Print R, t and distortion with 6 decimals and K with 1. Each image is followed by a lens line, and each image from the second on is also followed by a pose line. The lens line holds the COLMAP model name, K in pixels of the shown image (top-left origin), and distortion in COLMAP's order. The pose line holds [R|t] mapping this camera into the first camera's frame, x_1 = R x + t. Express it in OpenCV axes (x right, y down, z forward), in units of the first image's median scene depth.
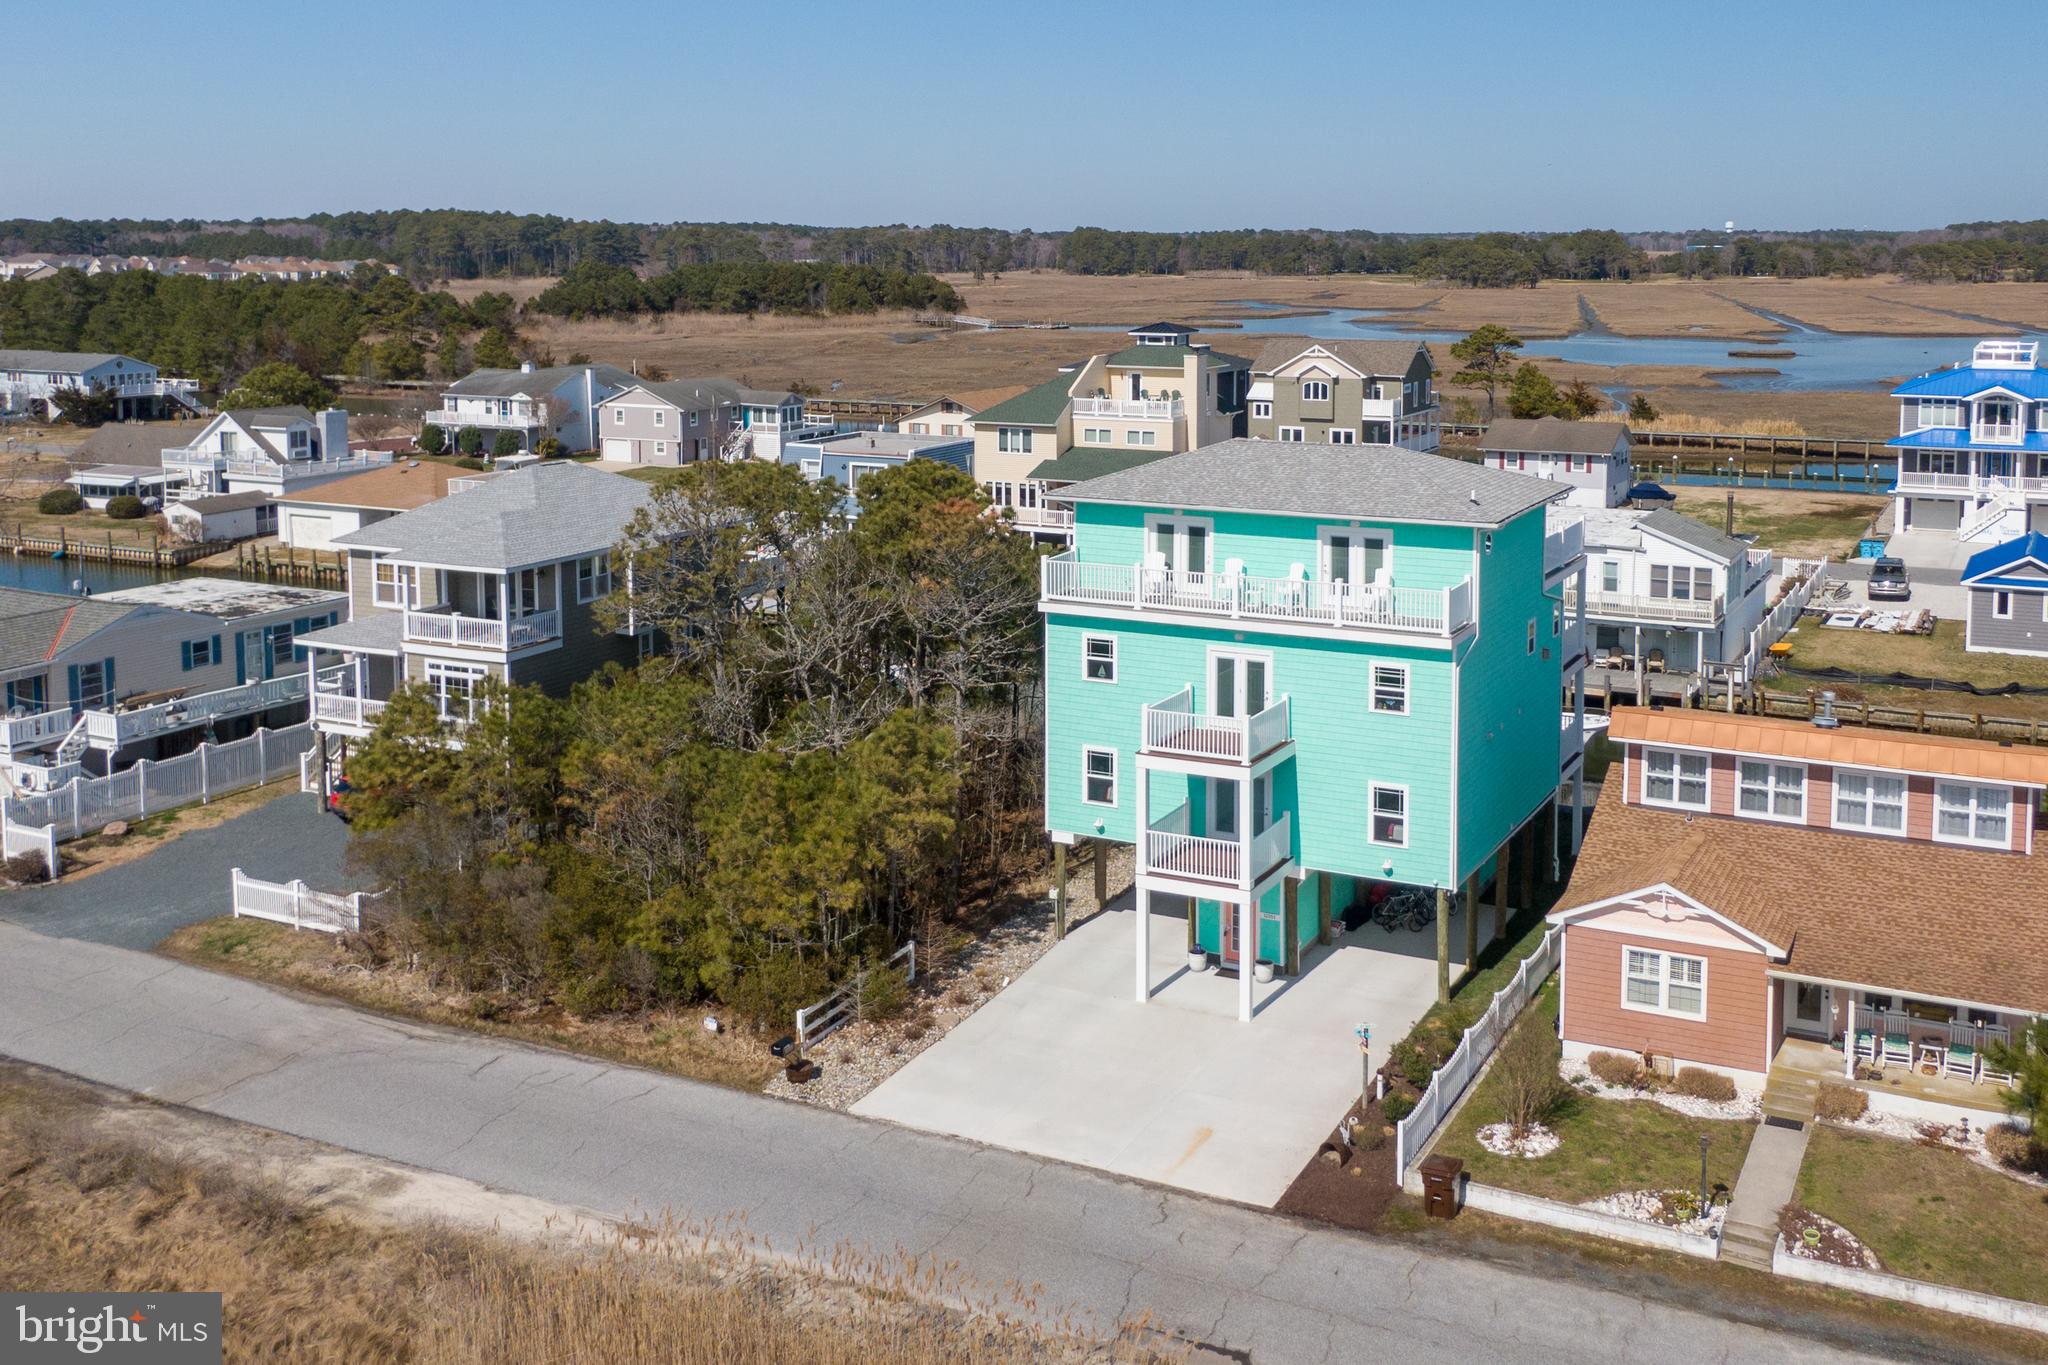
lens RADIAL K [[2044.0, 0, 998.4], [0, 2044.0, 623.3], [0, 0, 1]] dist [0.030789, 0.000000]
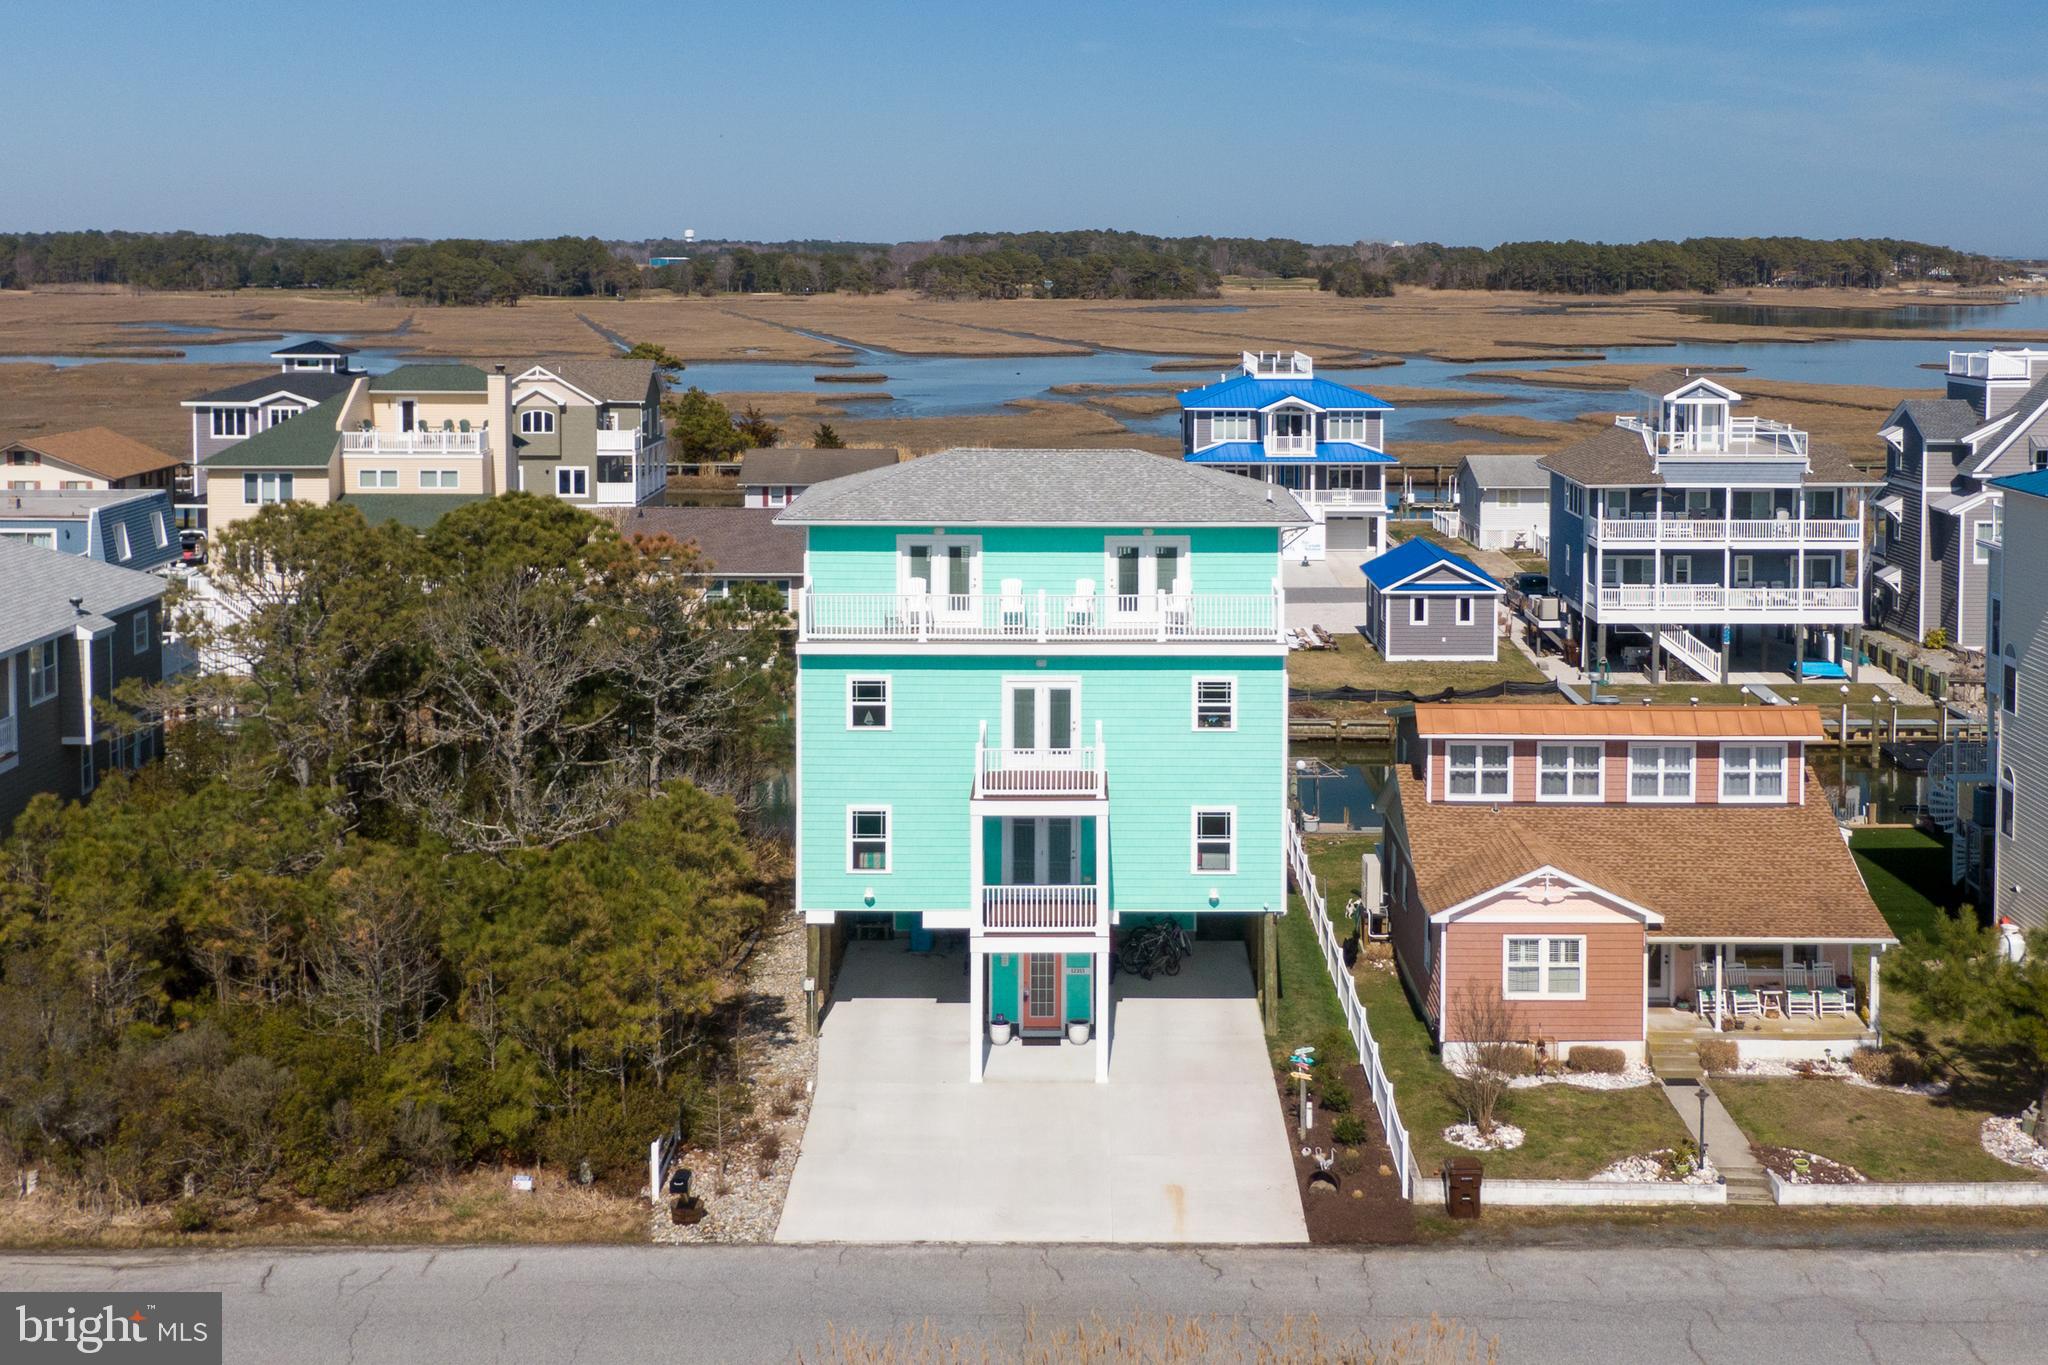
lens RADIAL K [[2549.0, 0, 1026.5], [0, 2549.0, 684.7], [0, 0, 1]] dist [0.045539, 0.000000]
pose [[0.887072, -0.073623, 0.455723, -0.404902], [0.081086, 0.996702, 0.003186, 0.012073], [-0.454454, 0.034127, 0.890116, 0.001765]]
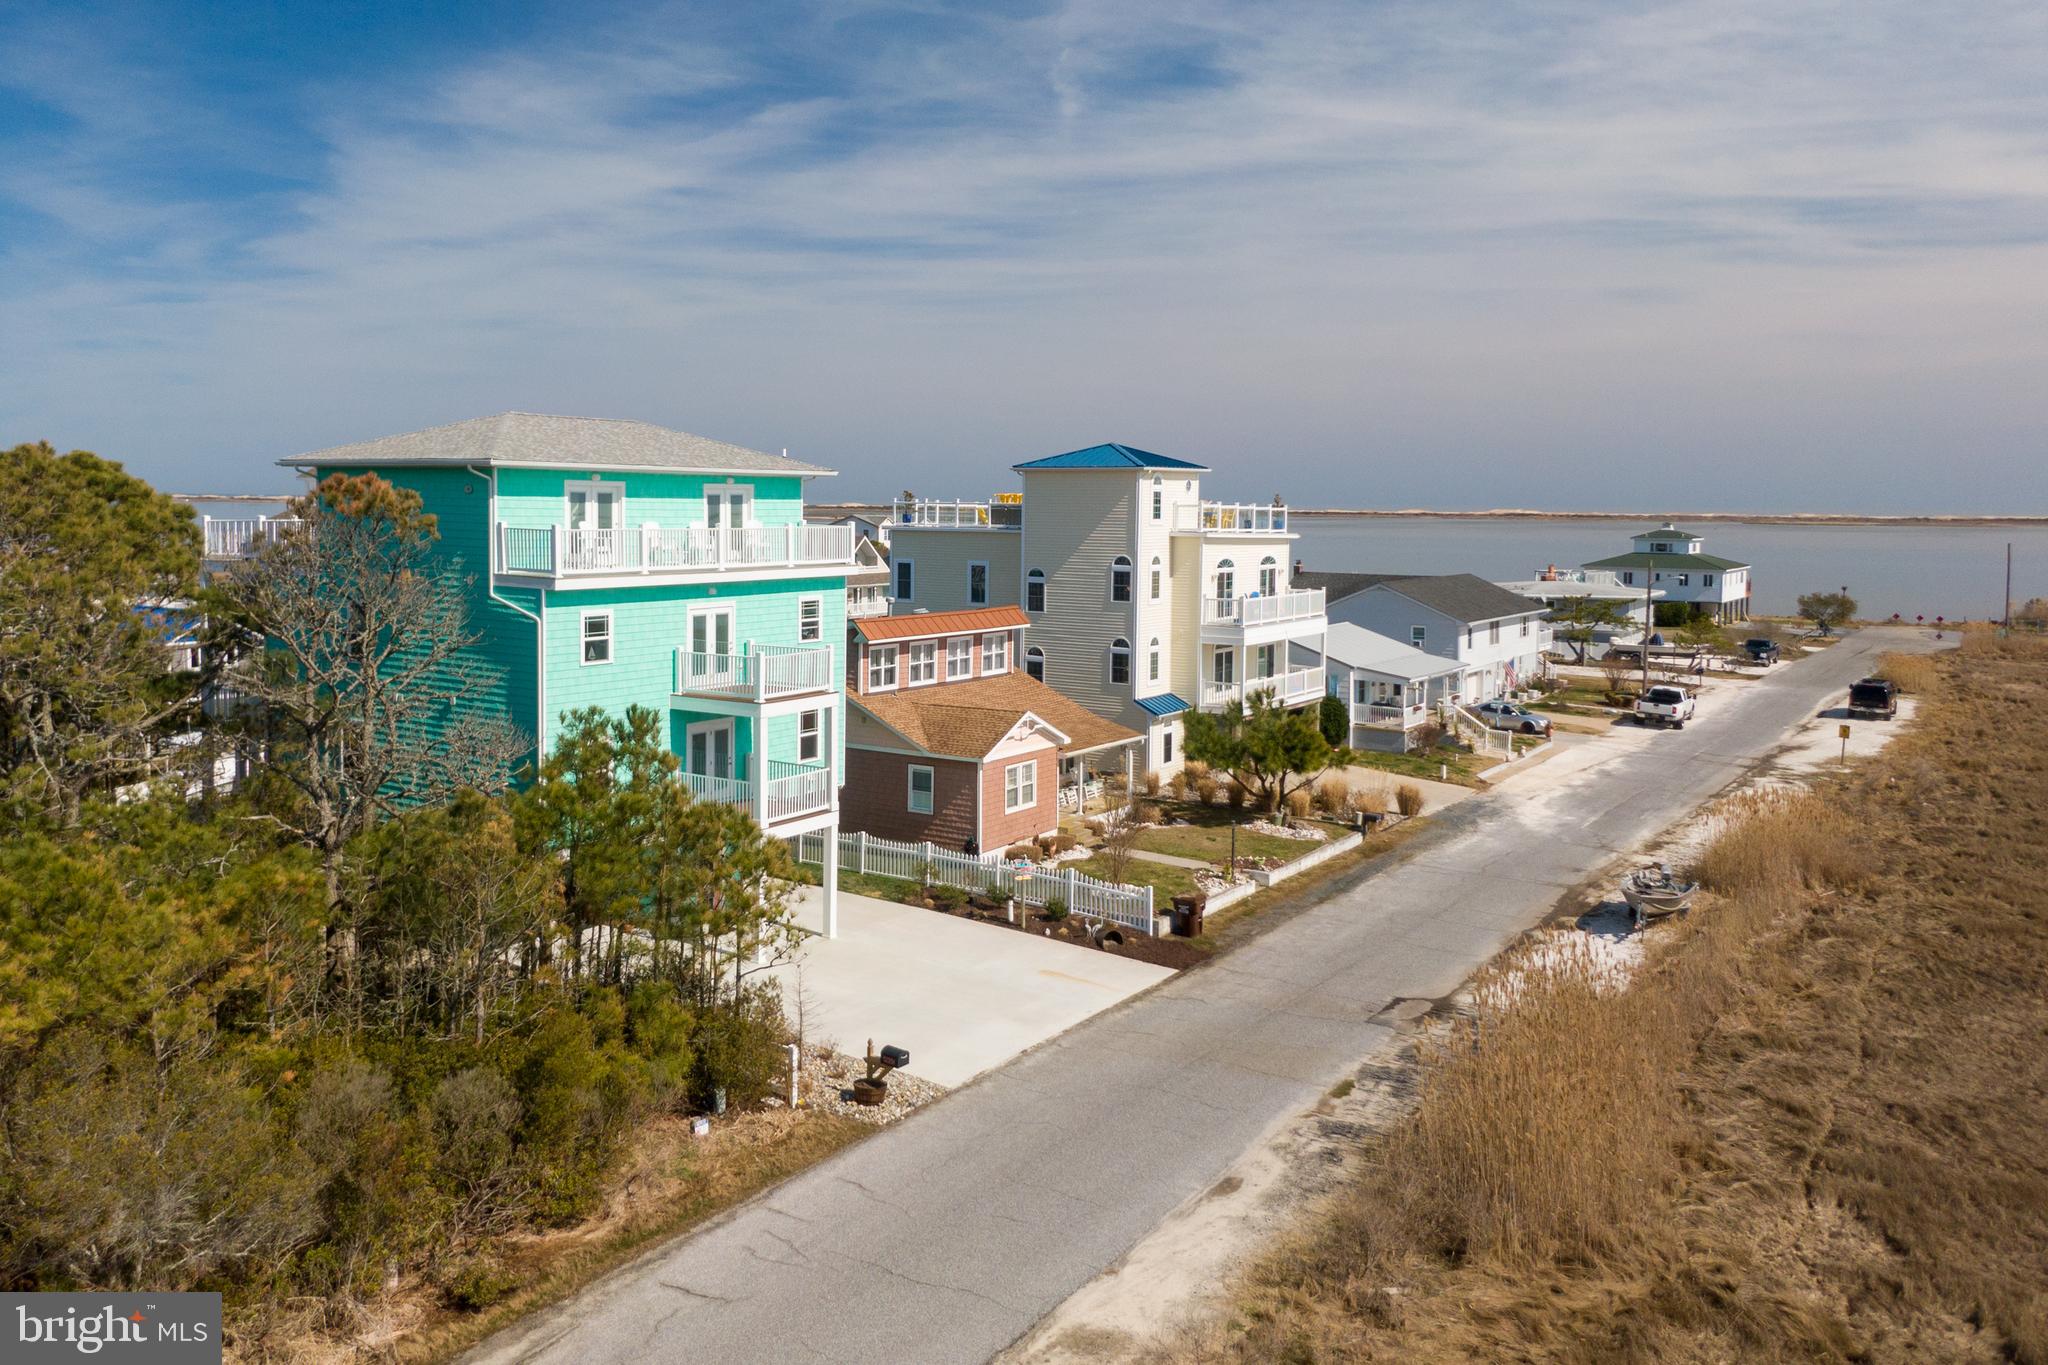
lens RADIAL K [[1667.8, 0, 952.5], [0, 1667.8, 748.2], [0, 0, 1]] dist [0.044074, -0.001468]
pose [[0.094801, -0.141000, 0.985460, -0.703445], [0.174254, 0.976985, 0.123025, 0.001549], [-0.980127, 0.160057, 0.117189, 0.805496]]
